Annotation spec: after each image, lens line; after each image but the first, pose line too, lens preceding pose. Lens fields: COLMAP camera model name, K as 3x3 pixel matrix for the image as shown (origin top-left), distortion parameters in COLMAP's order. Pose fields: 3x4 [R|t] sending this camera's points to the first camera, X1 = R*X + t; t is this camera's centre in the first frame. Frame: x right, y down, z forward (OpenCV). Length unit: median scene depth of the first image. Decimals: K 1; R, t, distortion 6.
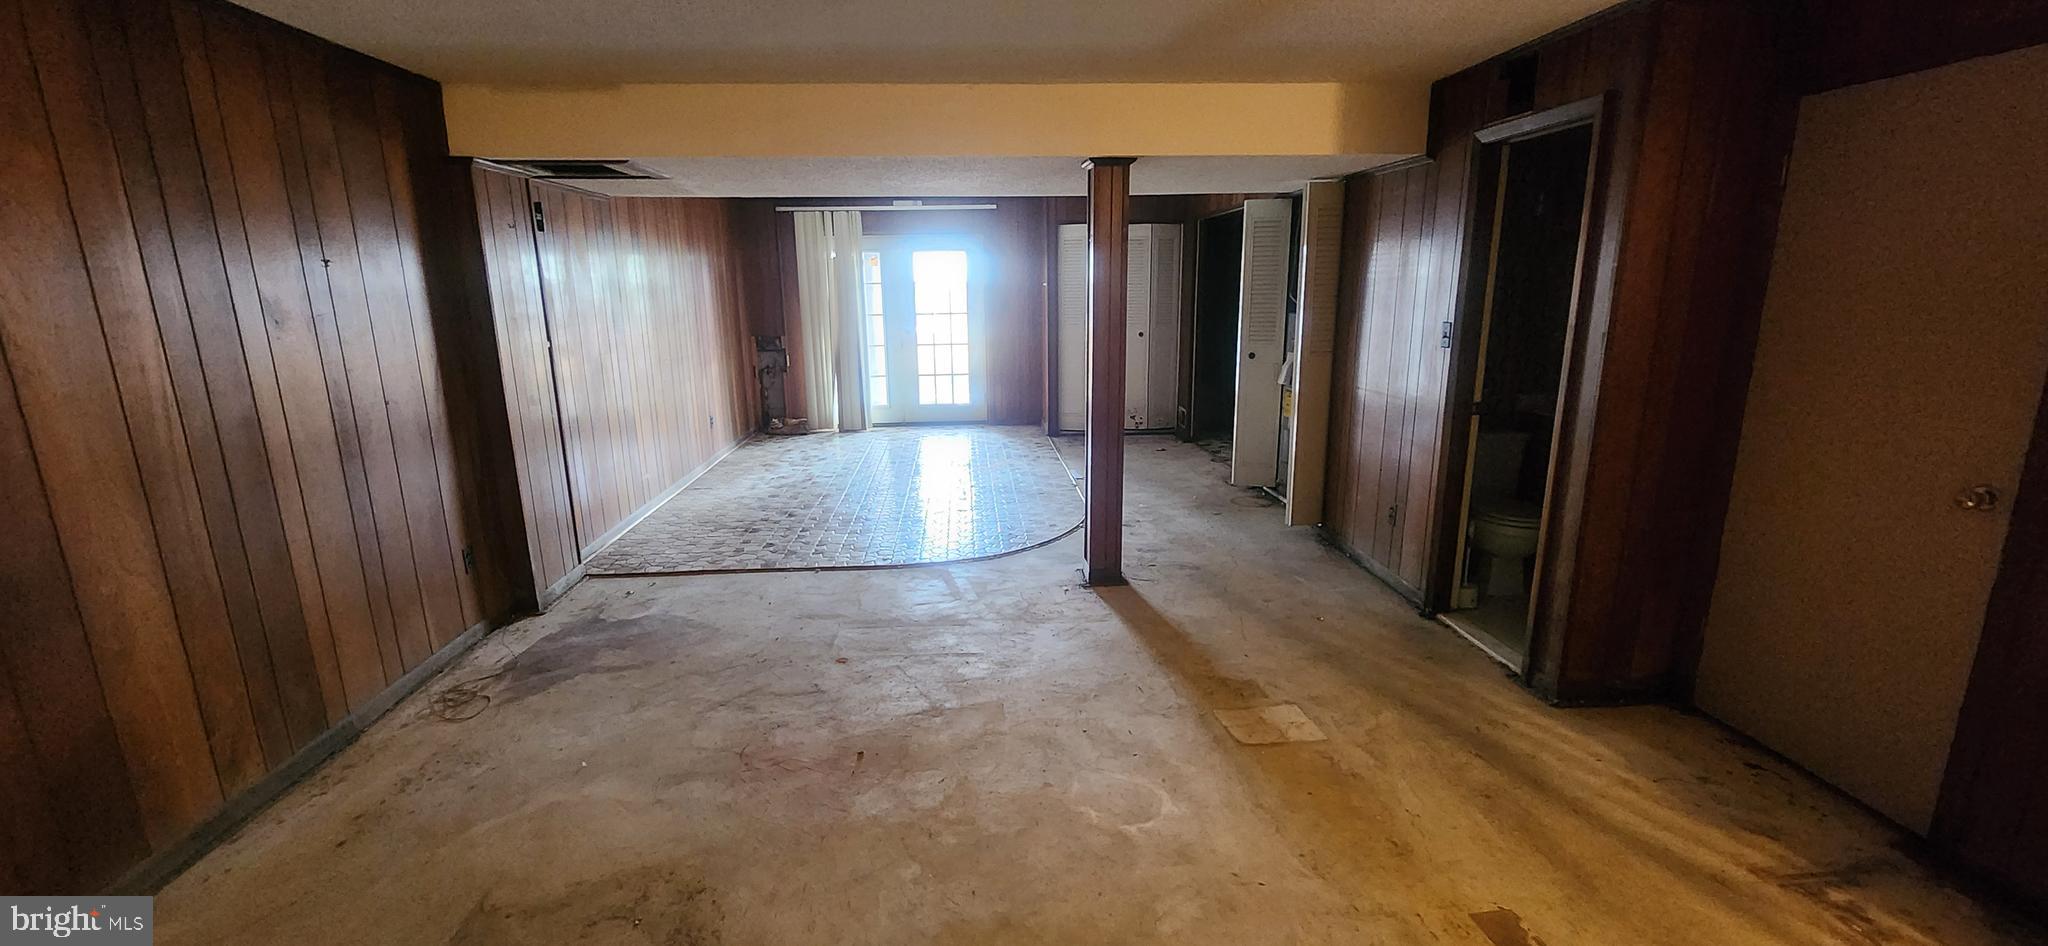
lens RADIAL K [[836.2, 0, 1021.9], [0, 836.2, 474.2], [0, 0, 1]] dist [-0.001631, -0.000217]
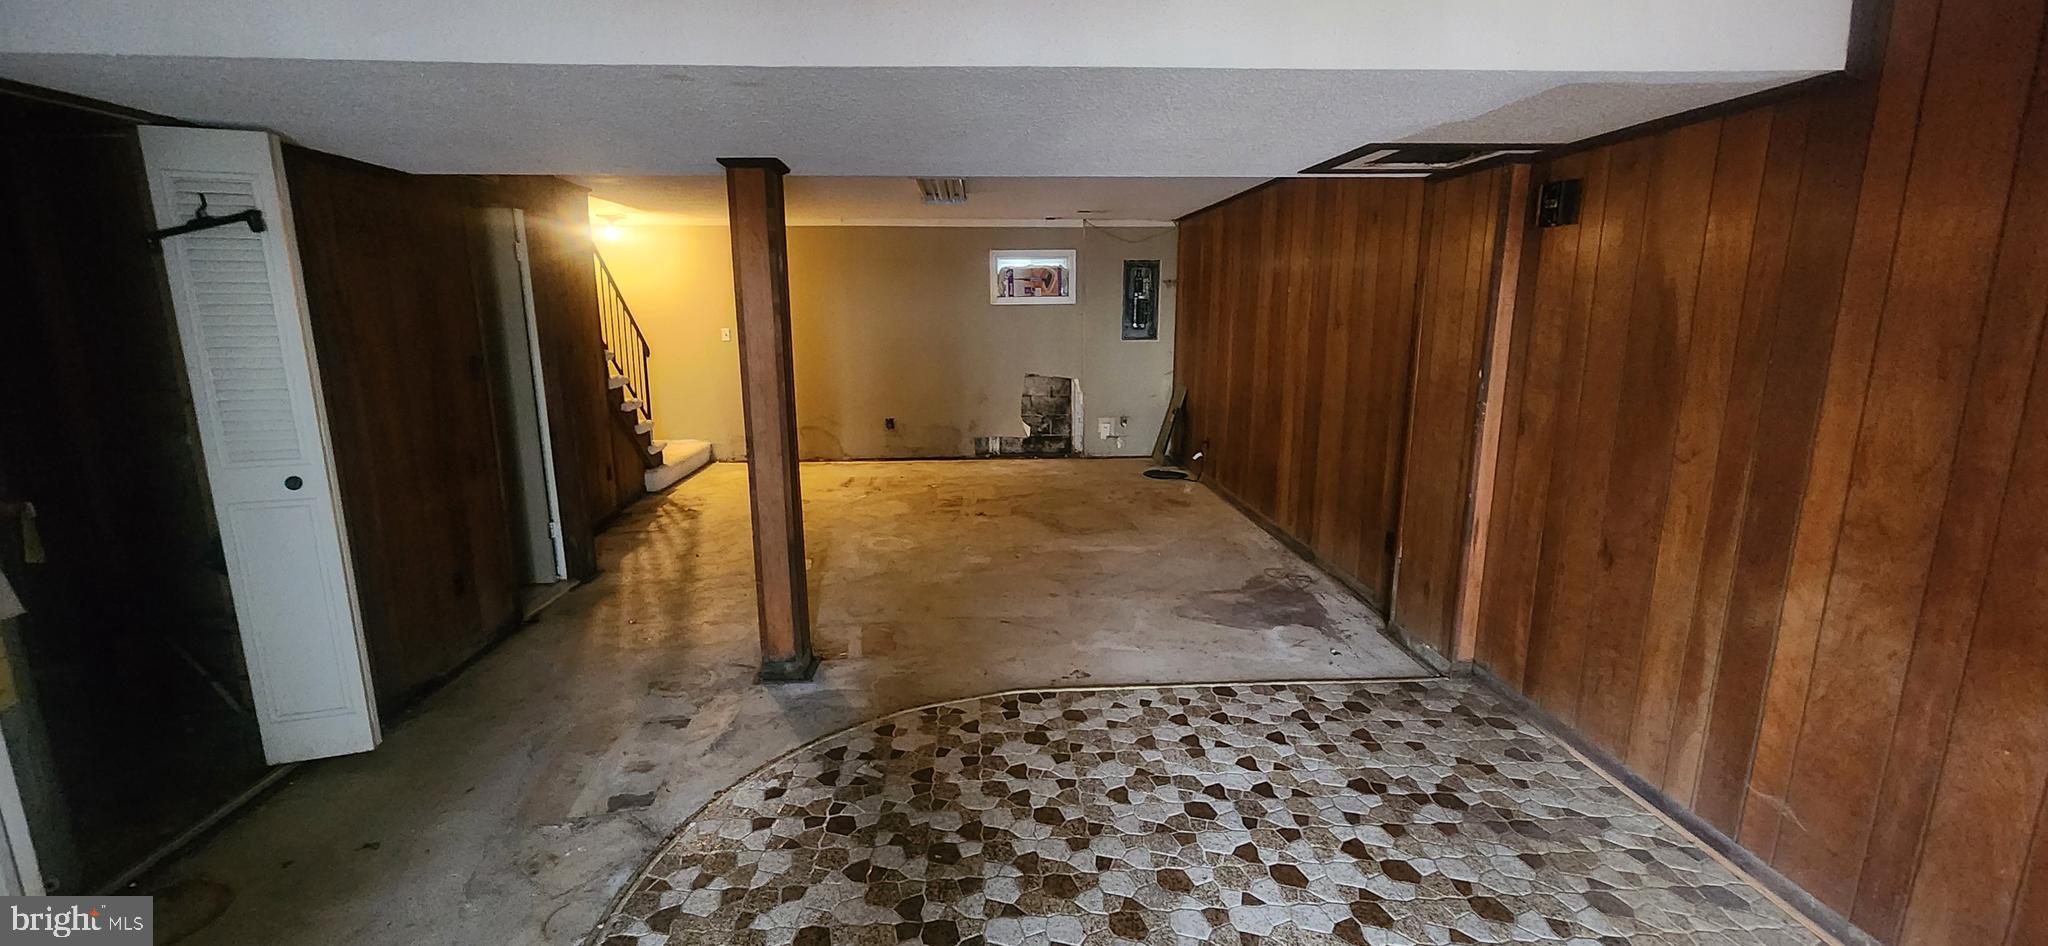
lens RADIAL K [[836.2, 0, 1021.9], [0, 836.2, 474.2], [0, 0, 1]] dist [-0.001631, -0.000217]
pose [[-0.999796, 0.013318, 0.015189, -0.168683], [0.018362, 0.912577, 0.408493, -0.436926], [-0.008420, 0.408689, -0.912635, 1.908458]]
